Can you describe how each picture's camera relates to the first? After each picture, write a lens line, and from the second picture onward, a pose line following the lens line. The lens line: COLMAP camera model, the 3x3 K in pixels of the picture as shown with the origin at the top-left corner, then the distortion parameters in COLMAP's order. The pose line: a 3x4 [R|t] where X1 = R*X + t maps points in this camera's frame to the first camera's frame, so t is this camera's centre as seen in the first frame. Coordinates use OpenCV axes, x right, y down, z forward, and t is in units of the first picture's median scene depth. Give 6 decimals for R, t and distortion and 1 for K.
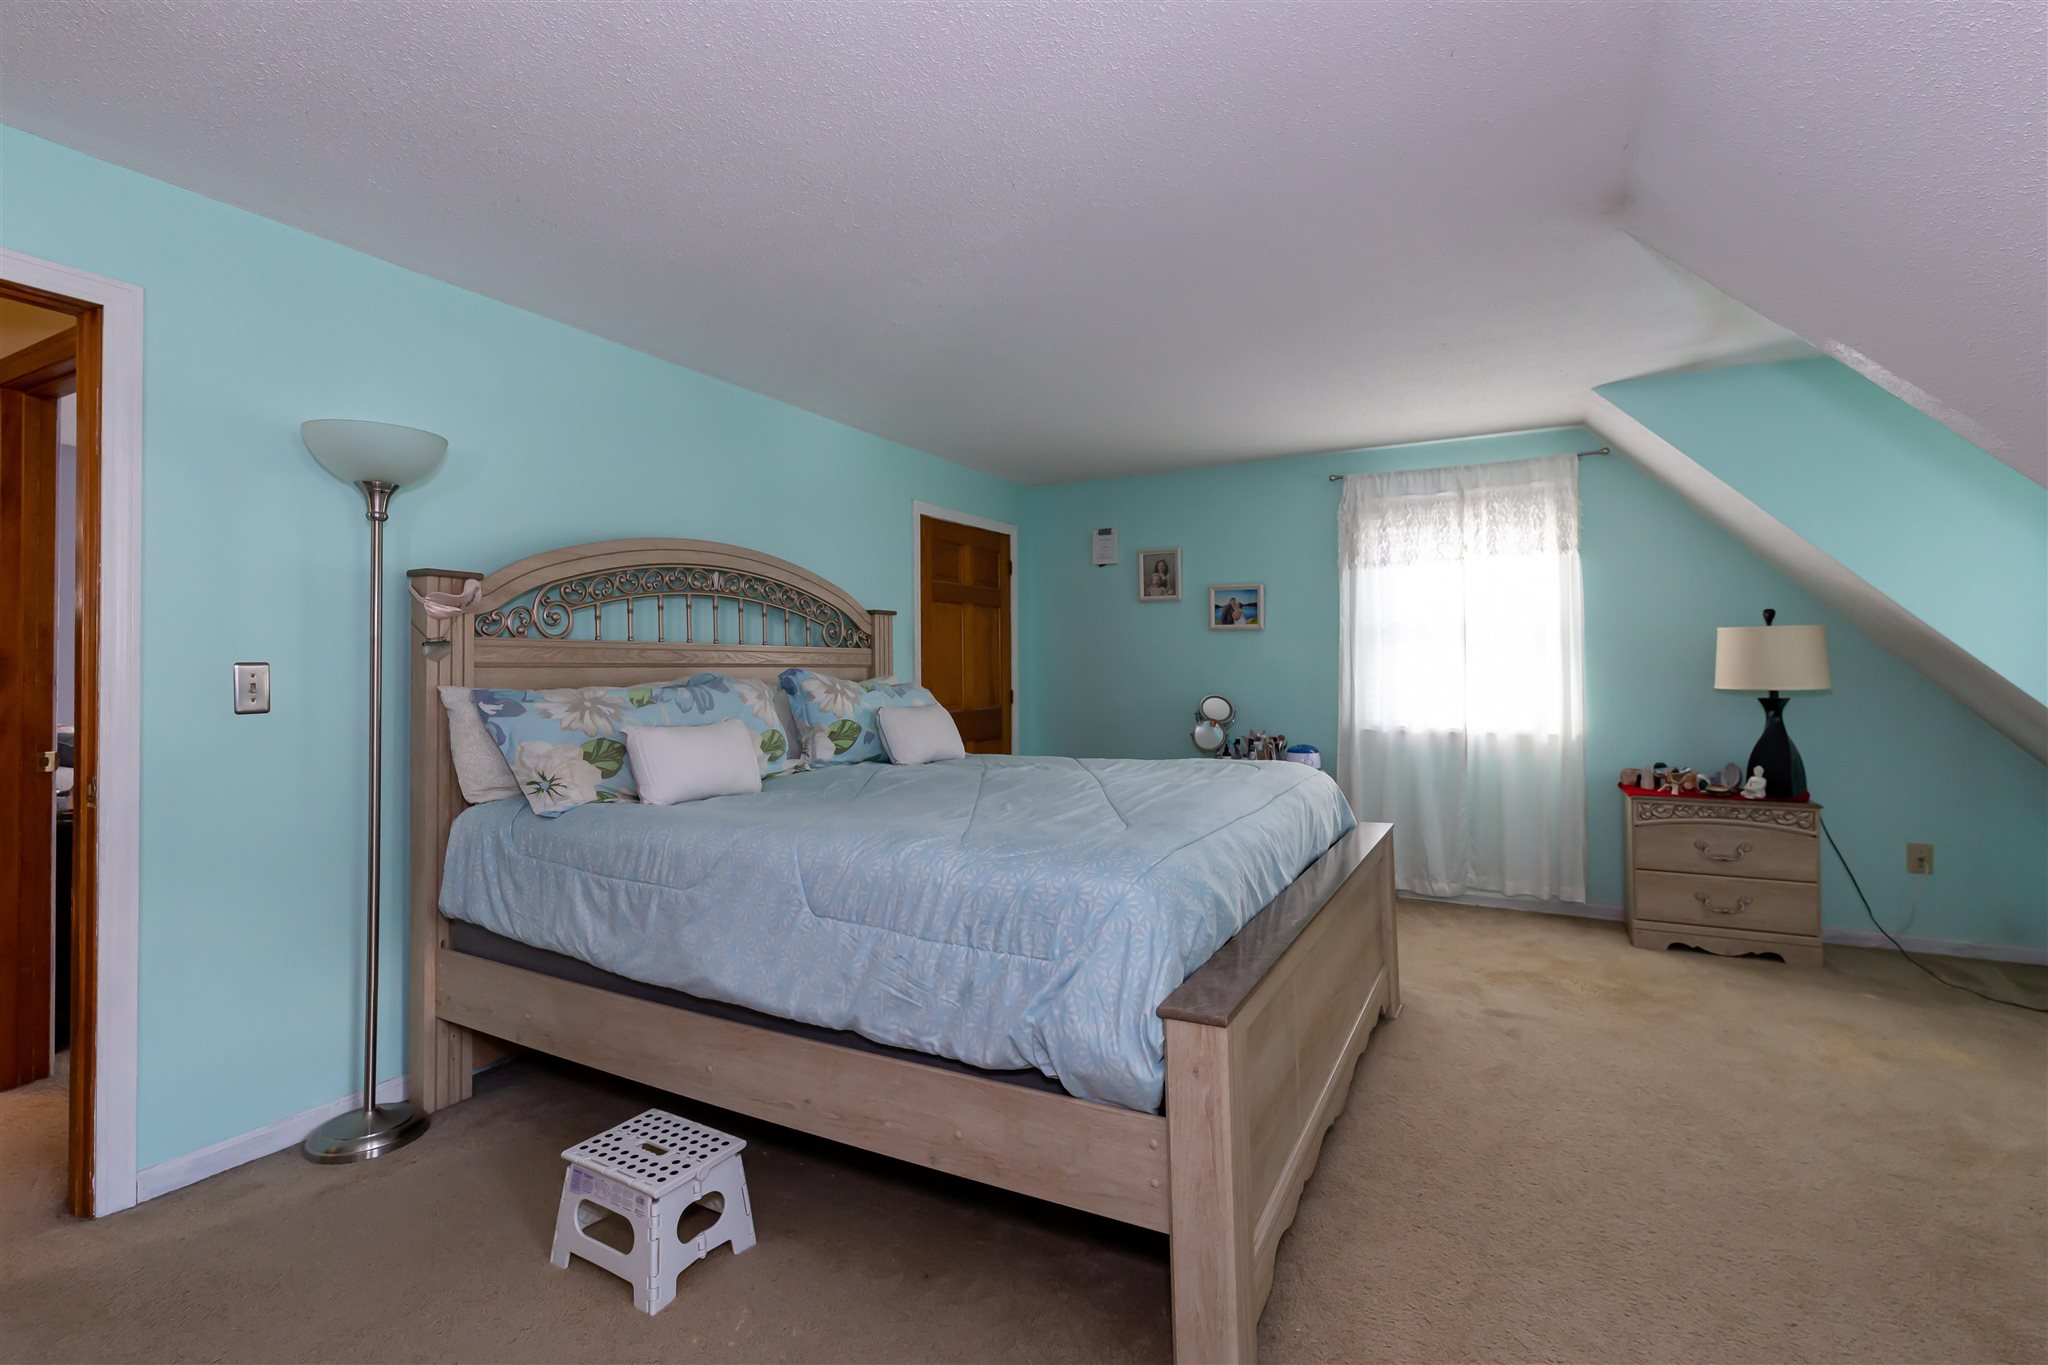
lens RADIAL K [[901.5, 0, 1015.2], [0, 901.5, 644.9], [0, 0, 1]] dist [0.003567, -0.000584]
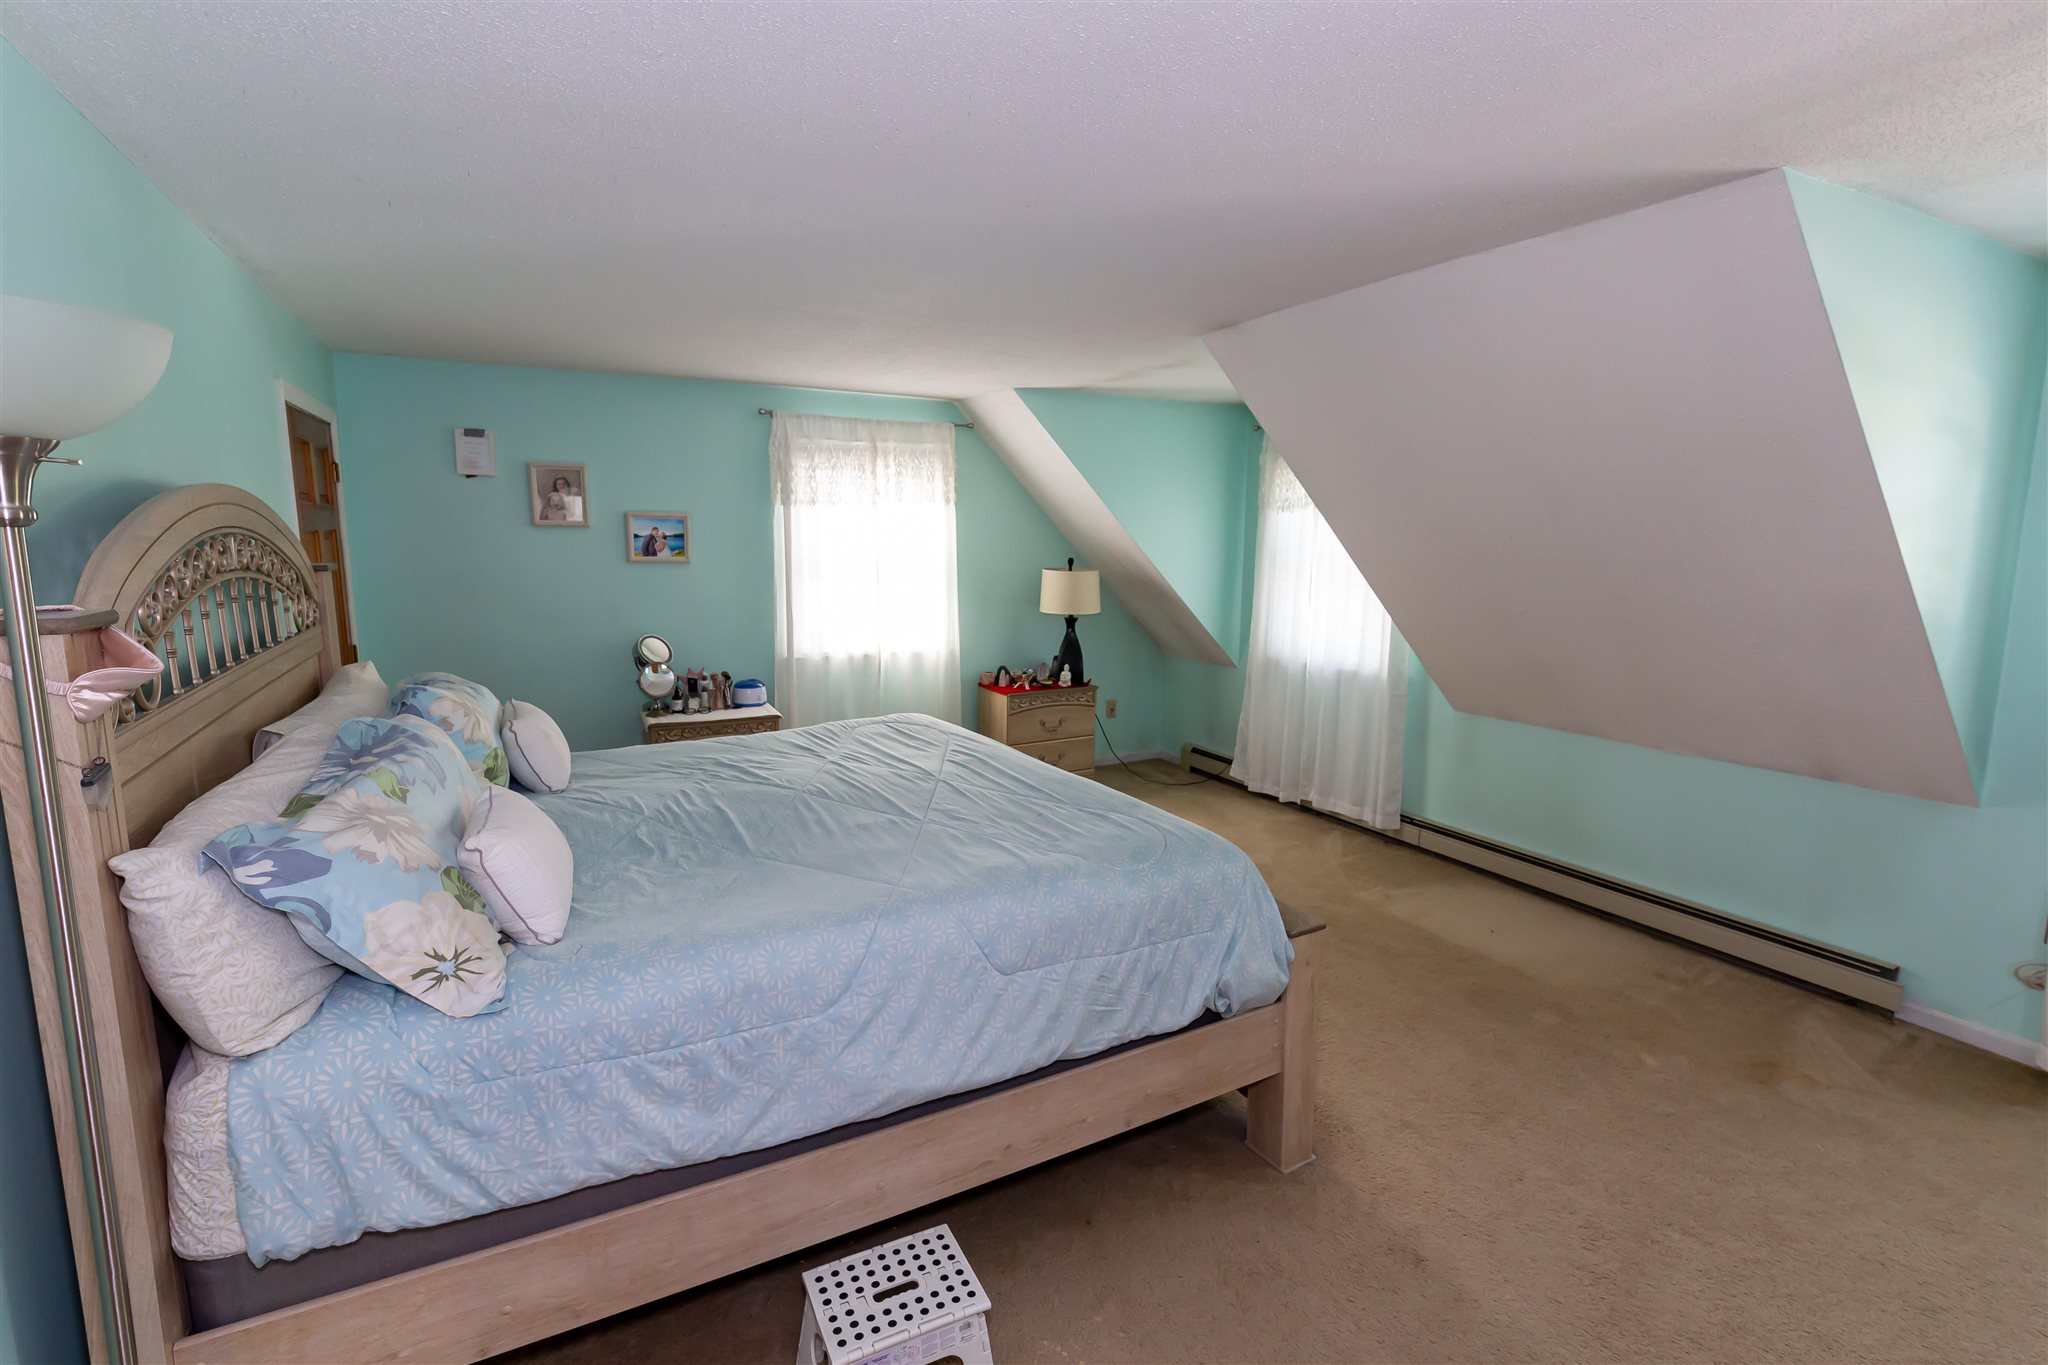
lens RADIAL K [[937.1, 0, 1010.5], [0, 937.1, 671.4], [0, 0, 1]] dist [0.007277, -0.000720]
pose [[0.559989, -0.113366, 0.820707, -0.471368], [-0.028180, 0.987415, 0.155622, -0.087555], [-0.828021, -0.110274, 0.549747, 0.212894]]
